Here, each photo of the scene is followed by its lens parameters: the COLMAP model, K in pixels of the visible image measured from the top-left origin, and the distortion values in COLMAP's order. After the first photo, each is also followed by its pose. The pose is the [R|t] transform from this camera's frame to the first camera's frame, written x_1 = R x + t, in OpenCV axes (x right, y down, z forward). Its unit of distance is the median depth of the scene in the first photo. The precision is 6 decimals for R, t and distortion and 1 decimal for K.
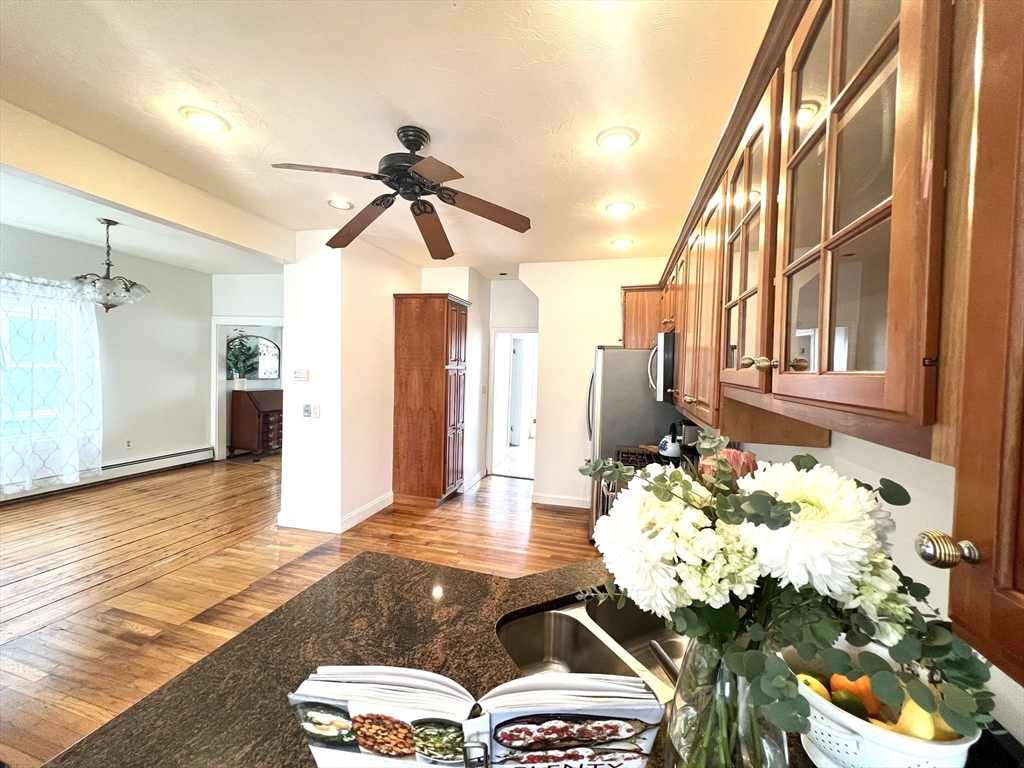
lens RADIAL K [[411.1, 0, 510.4], [0, 411.1, 379.3], [0, 0, 1]] dist [-0.001281, -0.000443]
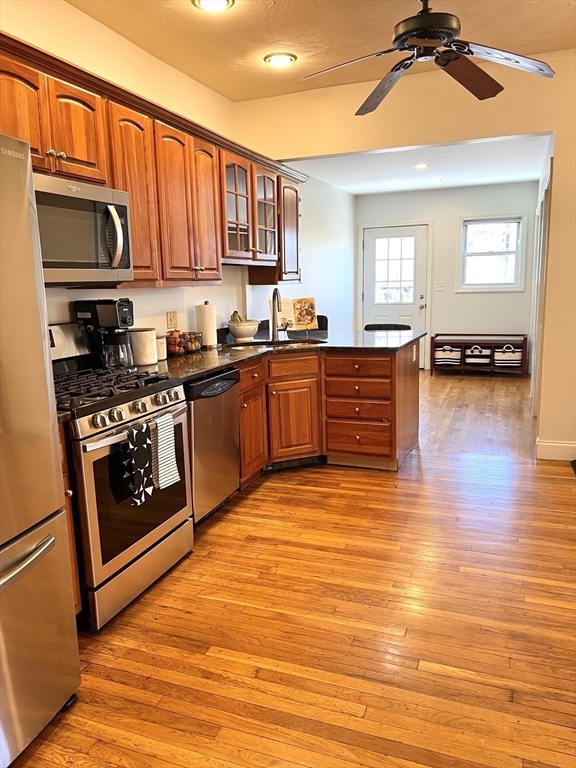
lens RADIAL K [[583.9, 0, 287.8], [0, 583.9, 382.0], [0, 0, 1]] dist [-0.001303, -0.002661]
pose [[-0.995283, -0.017118, 0.095494, -0.050054], [0.003849, 0.976570, 0.215165, -0.001813], [-0.096940, 0.214517, -0.971898, 1.585055]]
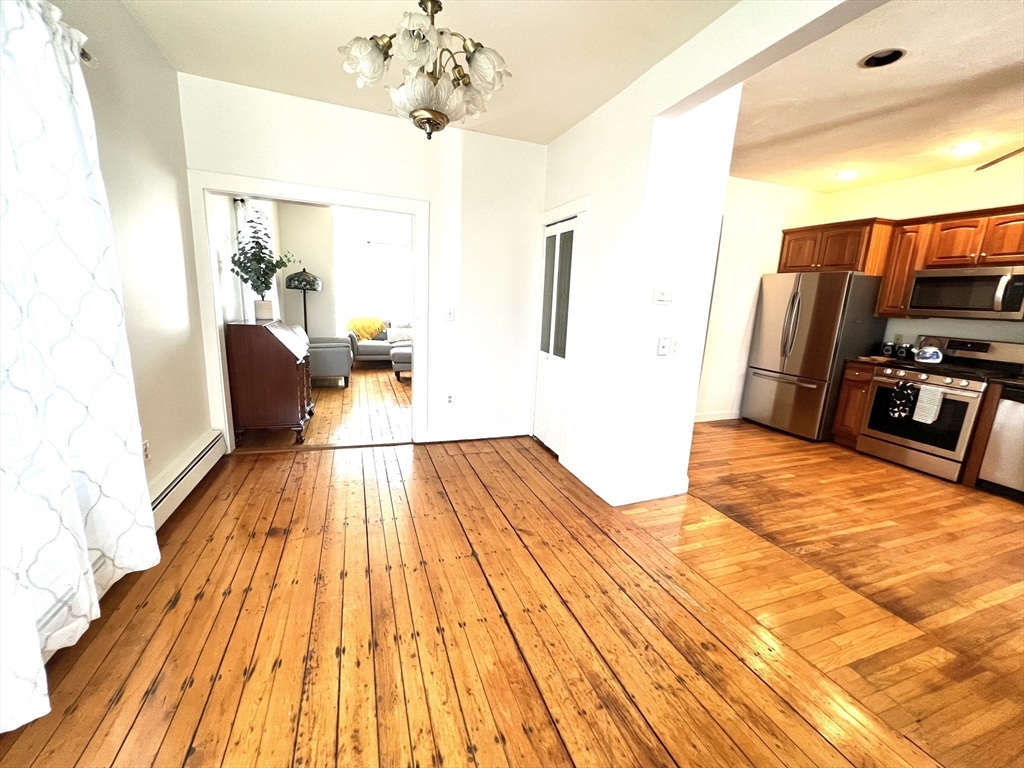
lens RADIAL K [[411.1, 0, 507.4], [0, 411.1, 380.1], [0, 0, 1]] dist [-0.001281, -0.000443]
pose [[0.813321, -0.111121, 0.571105, -1.303651], [-0.002244, 0.980985, 0.194068, -0.010230], [-0.581811, -0.159122, 0.797607, 0.653622]]
